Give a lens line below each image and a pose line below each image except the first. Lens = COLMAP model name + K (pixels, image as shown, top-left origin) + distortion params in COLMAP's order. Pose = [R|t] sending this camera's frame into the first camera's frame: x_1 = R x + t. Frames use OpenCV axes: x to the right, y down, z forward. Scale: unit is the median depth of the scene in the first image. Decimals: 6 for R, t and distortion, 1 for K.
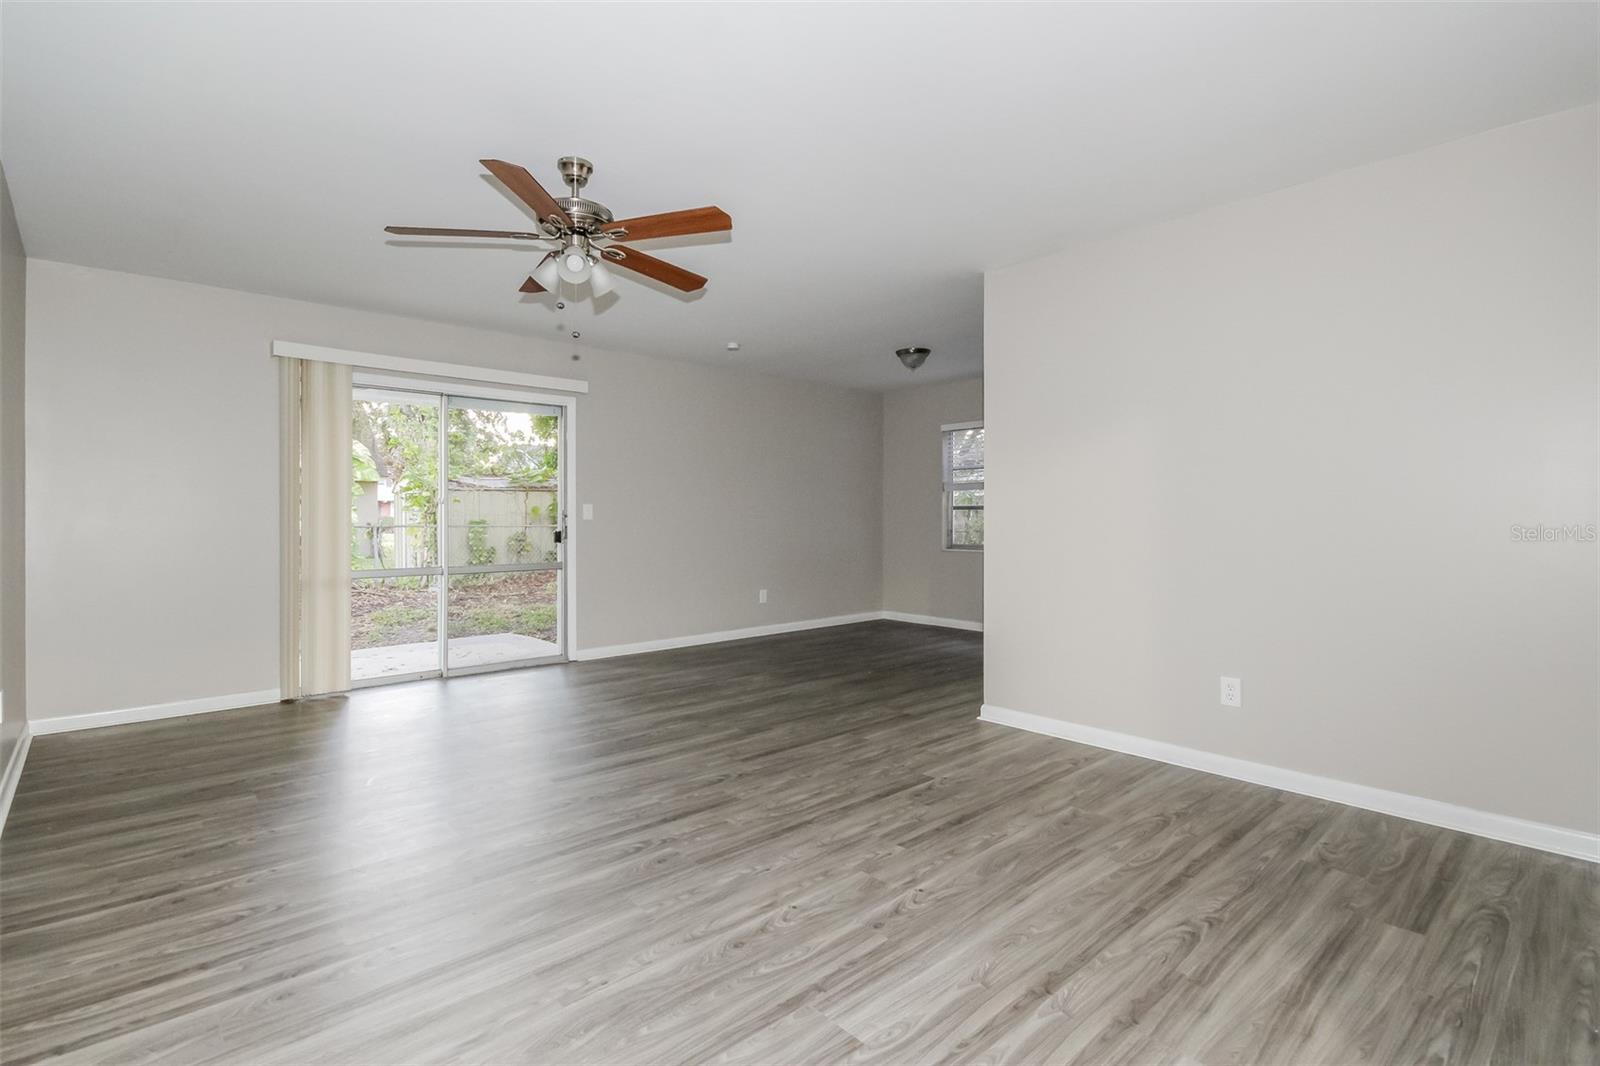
lens RADIAL K [[747.8, 0, 800.8], [0, 747.8, 516.2], [0, 0, 1]] dist [0.000342, 0.000117]
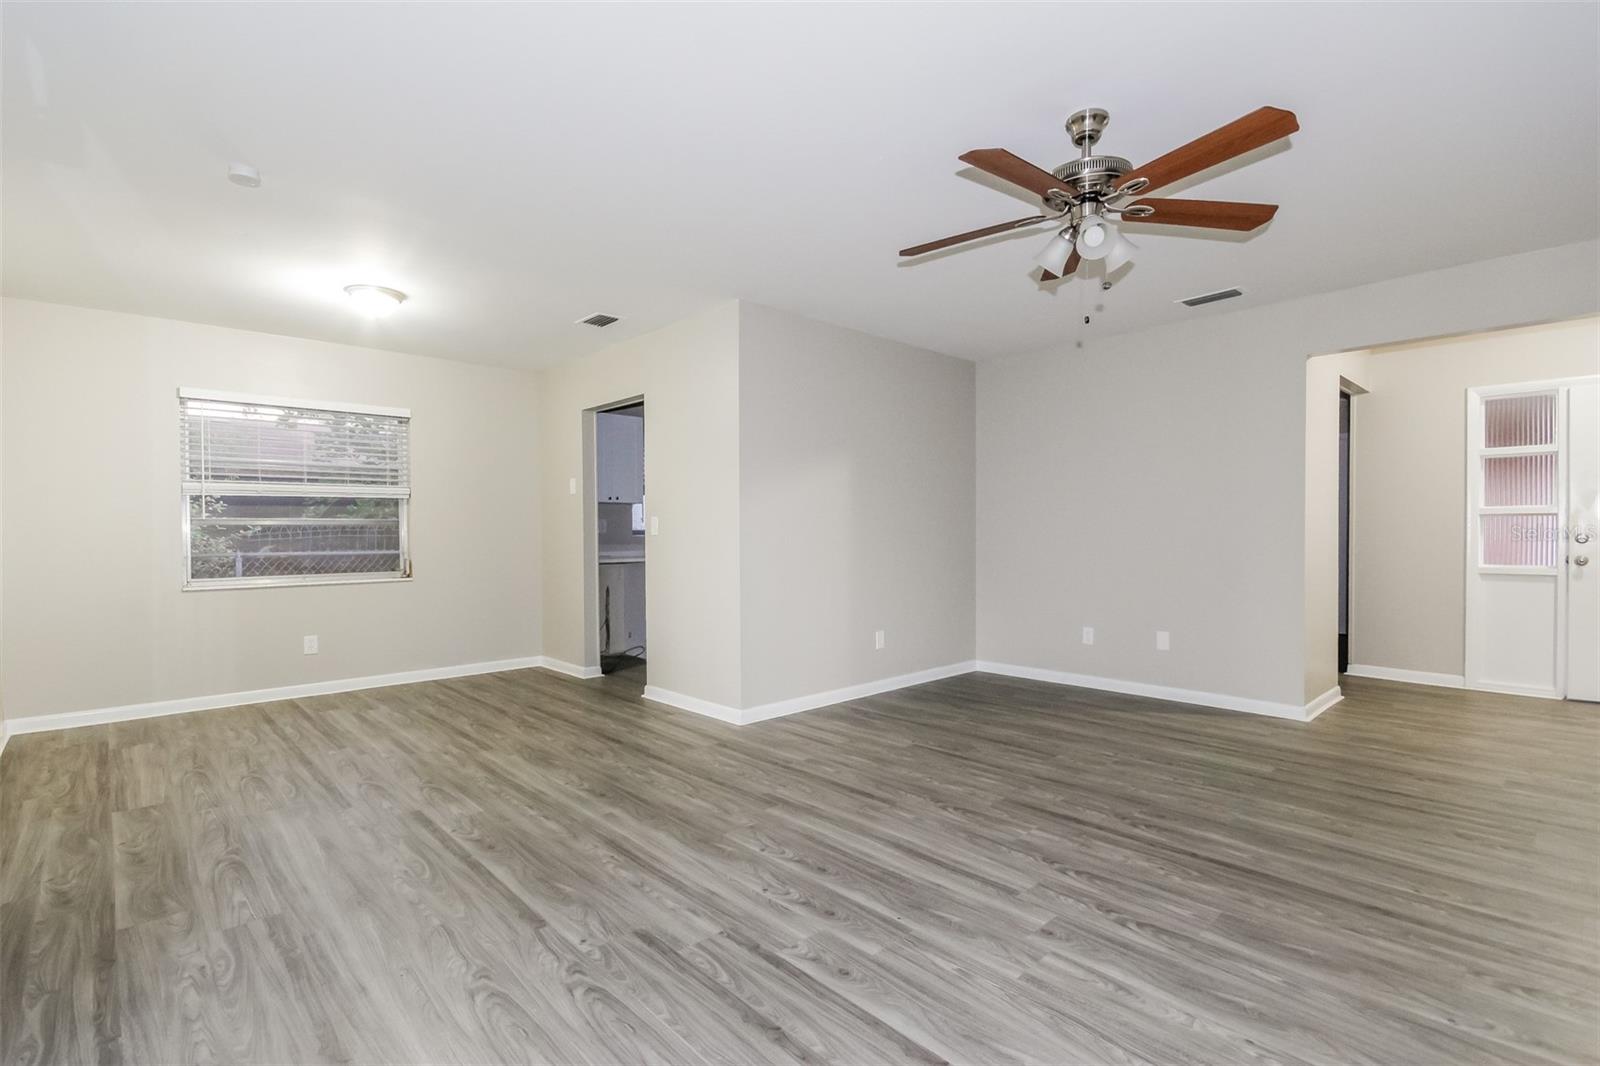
lens RADIAL K [[740.8, 0, 799.8], [0, 740.8, 540.2], [0, 0, 1]] dist [0.001679, 0.000327]
pose [[-0.007587, -0.011203, 0.999908, -1.110314], [0.005221, 0.999923, 0.011243, 0.001383], [-0.999958, 0.005306, -0.007528, 1.287310]]
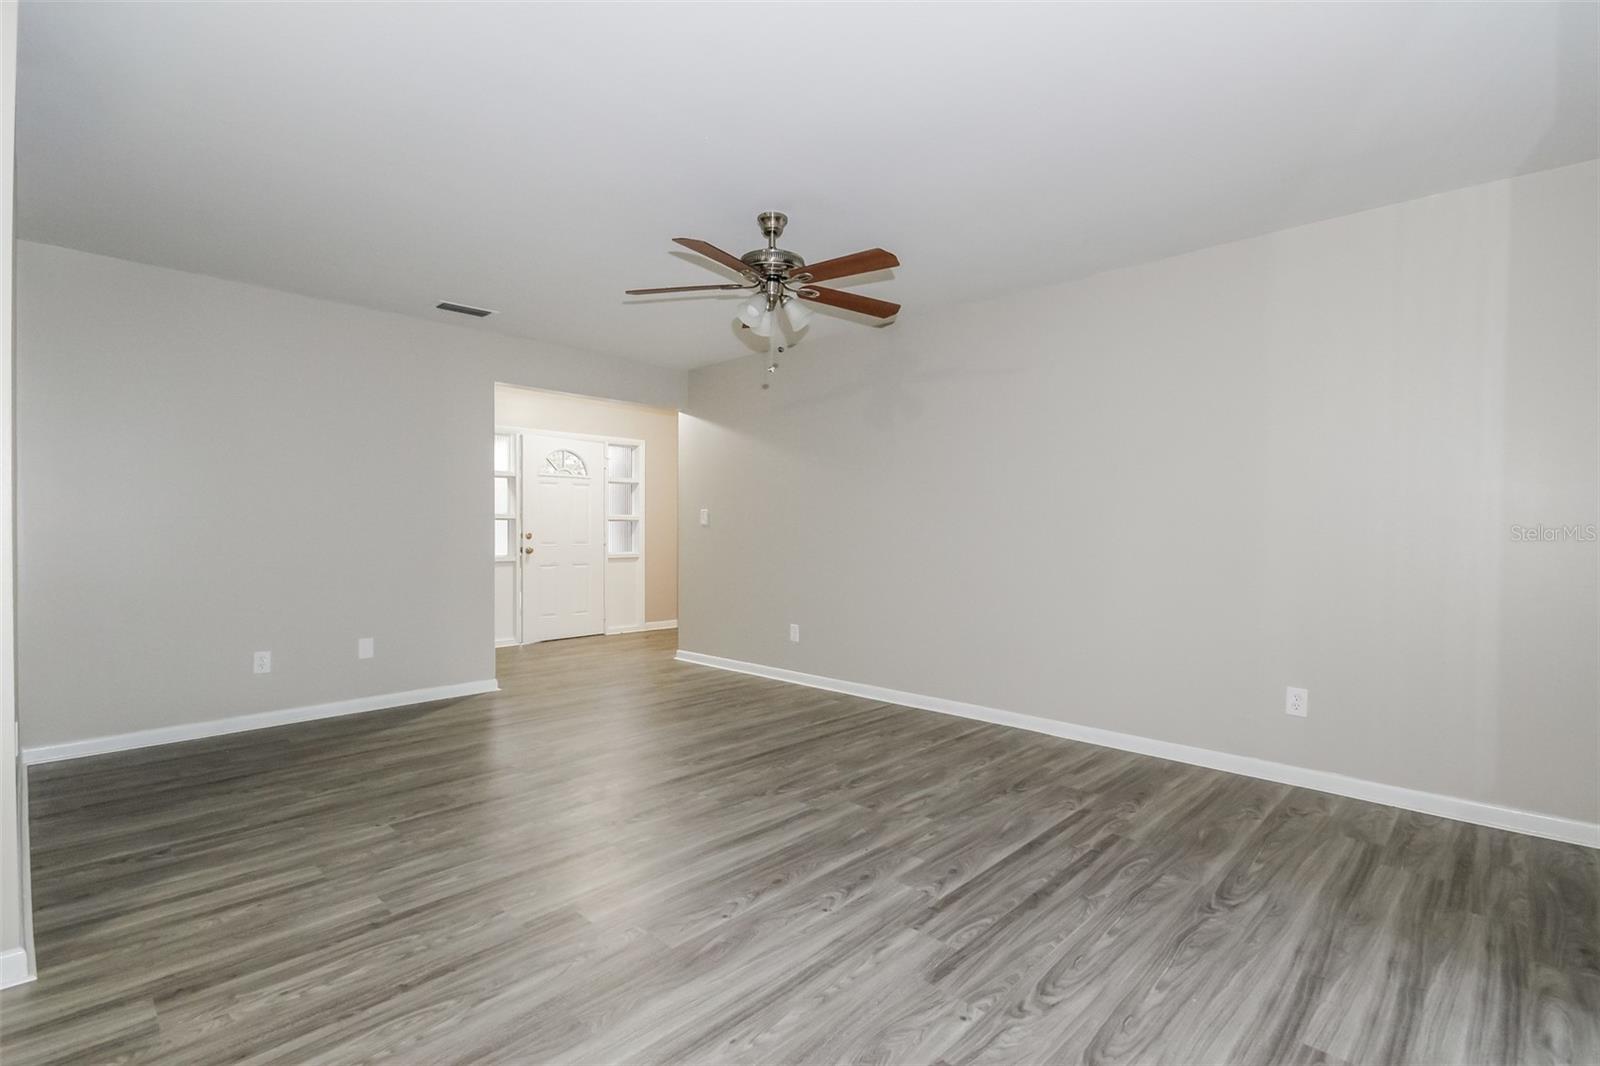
lens RADIAL K [[740.8, 0, 799.8], [0, 740.8, 540.2], [0, 0, 1]] dist [0.001679, 0.000327]
pose [[-0.998293, 0.000280, -0.058396, -0.271612], [-0.000651, 0.999873, 0.015916, 0.000968], [0.058393, 0.015927, -0.998167, 2.038625]]
